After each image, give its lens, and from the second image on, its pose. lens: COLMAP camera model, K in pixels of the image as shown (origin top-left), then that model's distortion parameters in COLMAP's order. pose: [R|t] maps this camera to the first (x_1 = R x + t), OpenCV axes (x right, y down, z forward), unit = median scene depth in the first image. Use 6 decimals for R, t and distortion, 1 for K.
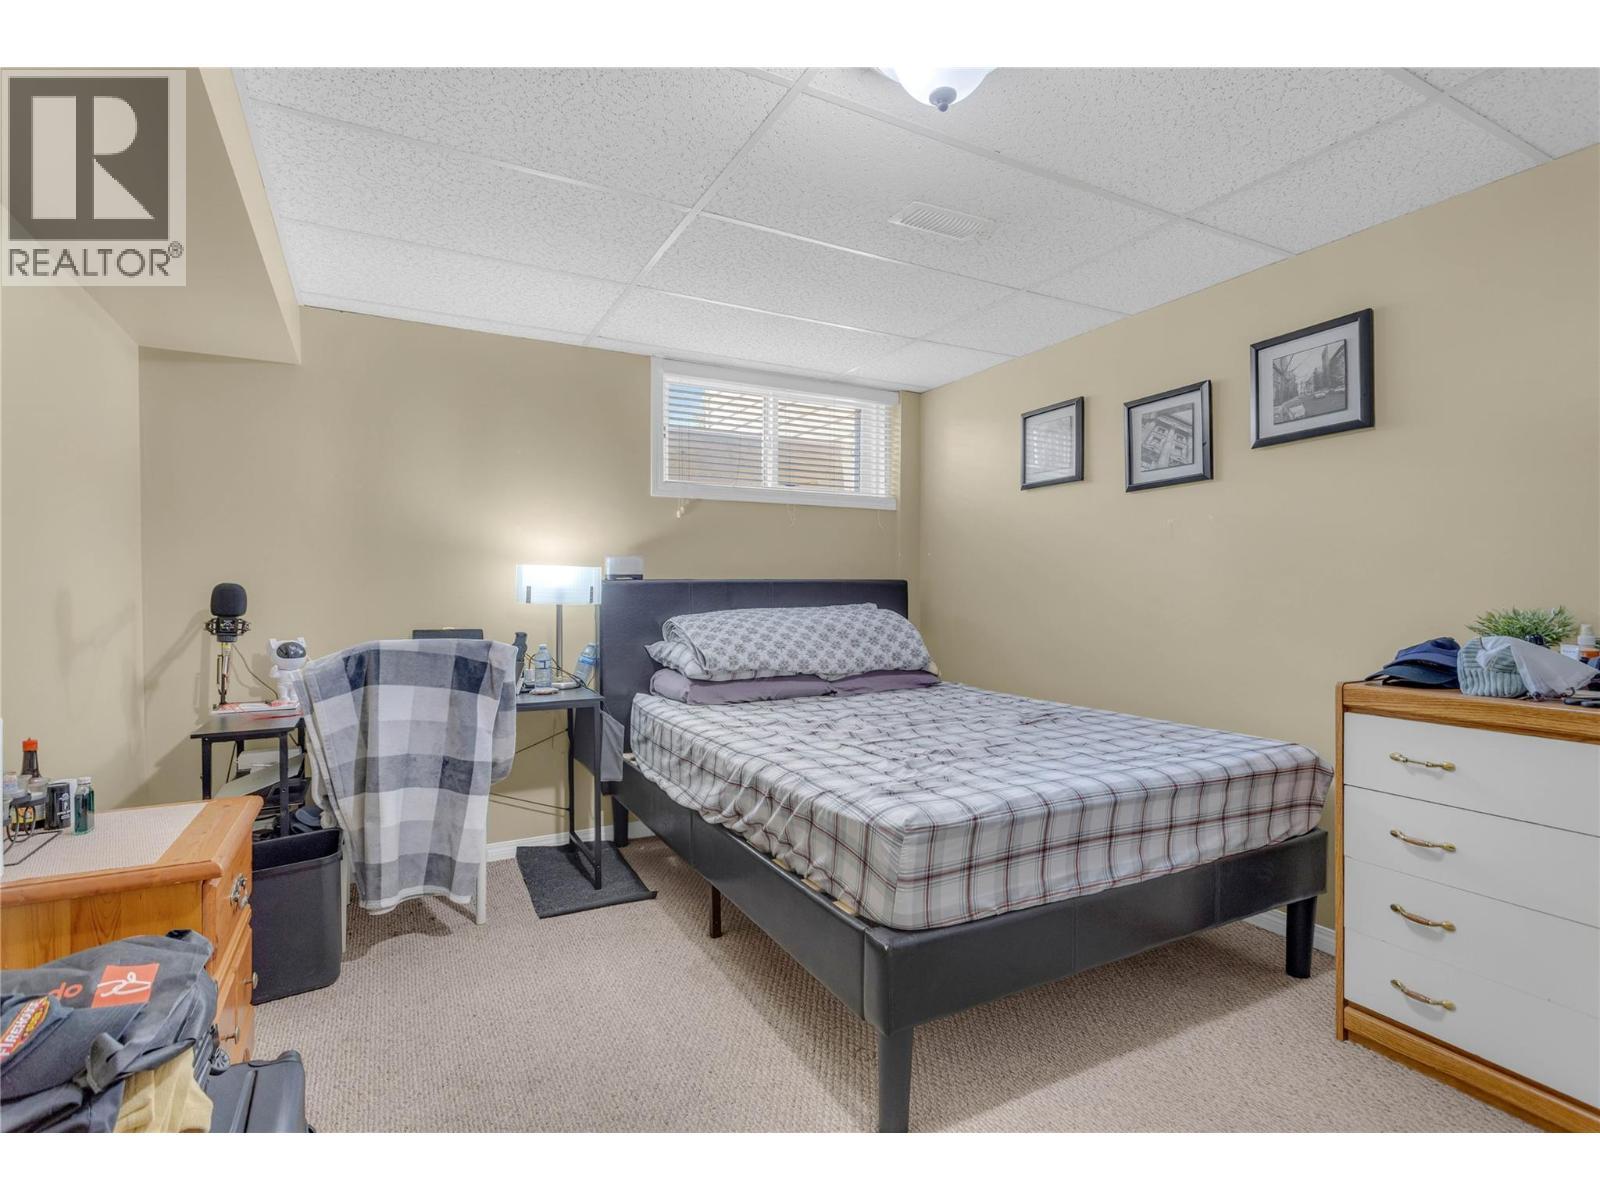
lens RADIAL K [[770.8, 0, 798.9], [0, 770.8, 594.3], [0, 0, 1]] dist [-0.003082, -0.000566]
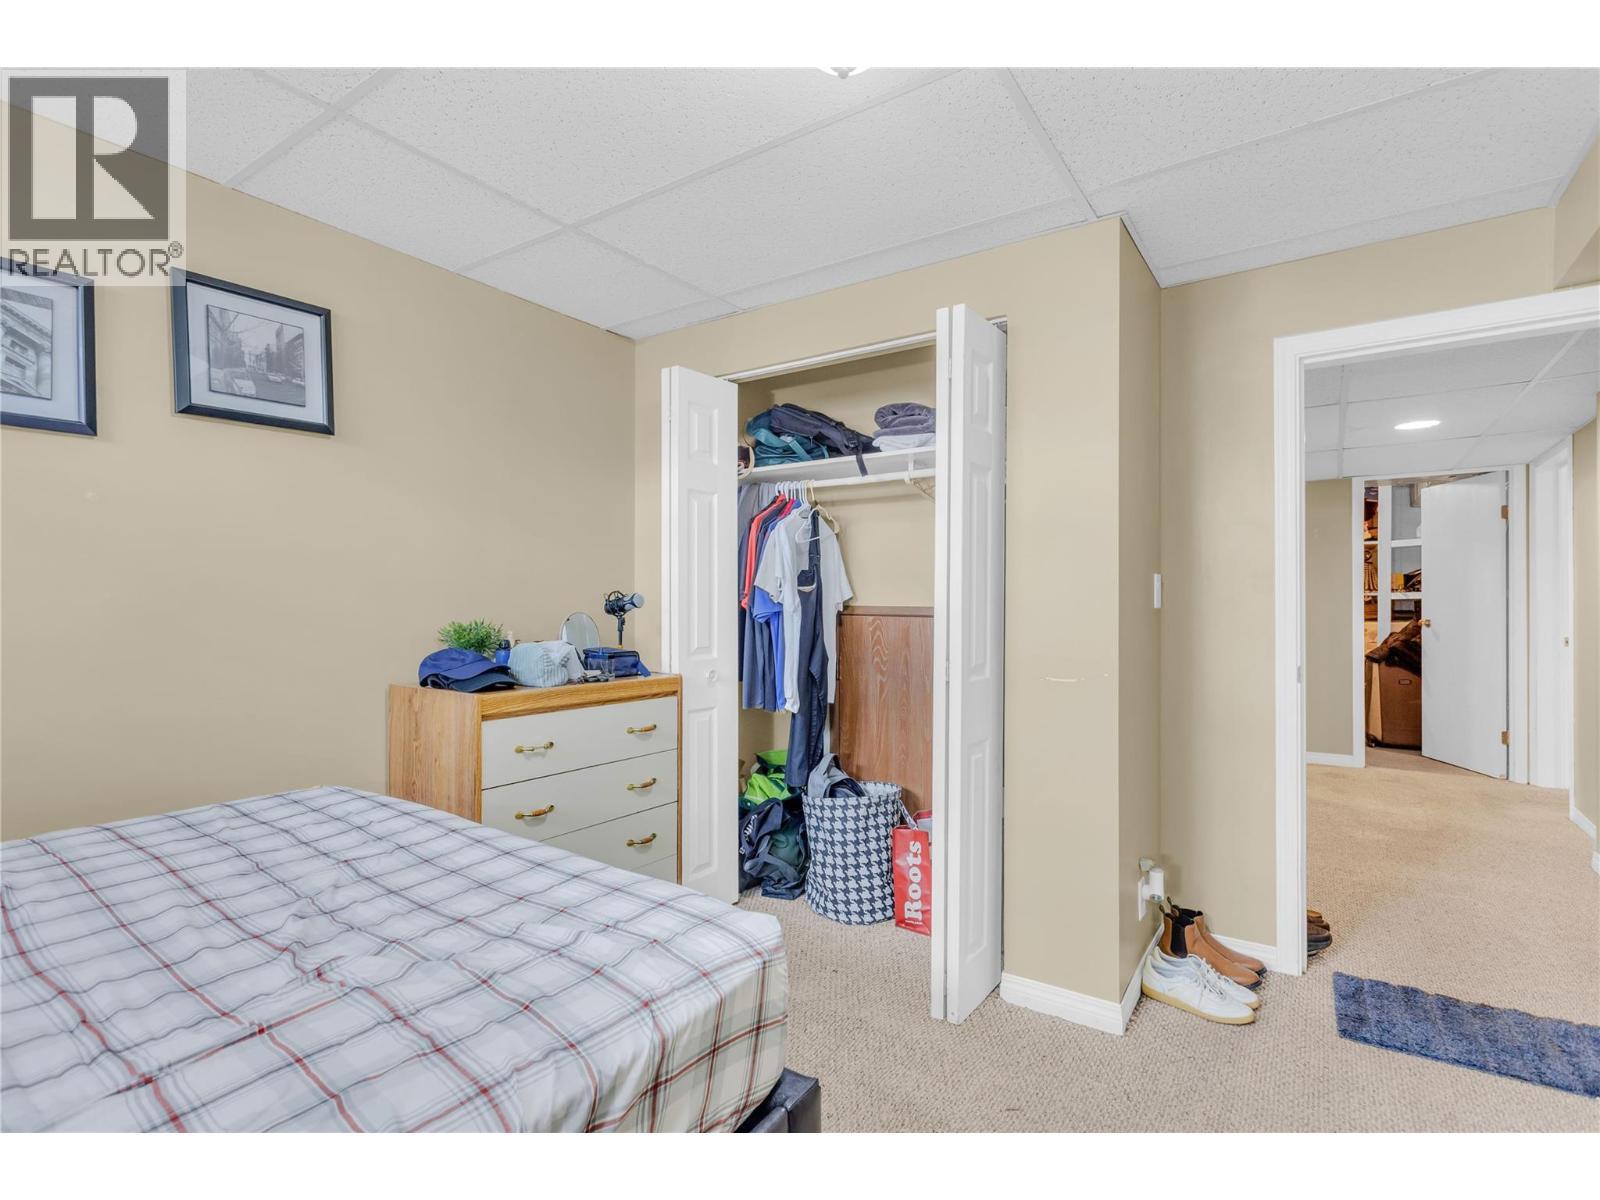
lens RADIAL K [[770.8, 0, 798.0], [0, 770.8, 605.3], [0, 0, 1]] dist [-0.003082, -0.000566]
pose [[-0.472124, -0.004512, 0.881521, -0.347922], [0.004416, 0.999962, 0.007483, -0.010665], [-0.881521, 0.007426, -0.472086, 0.884874]]
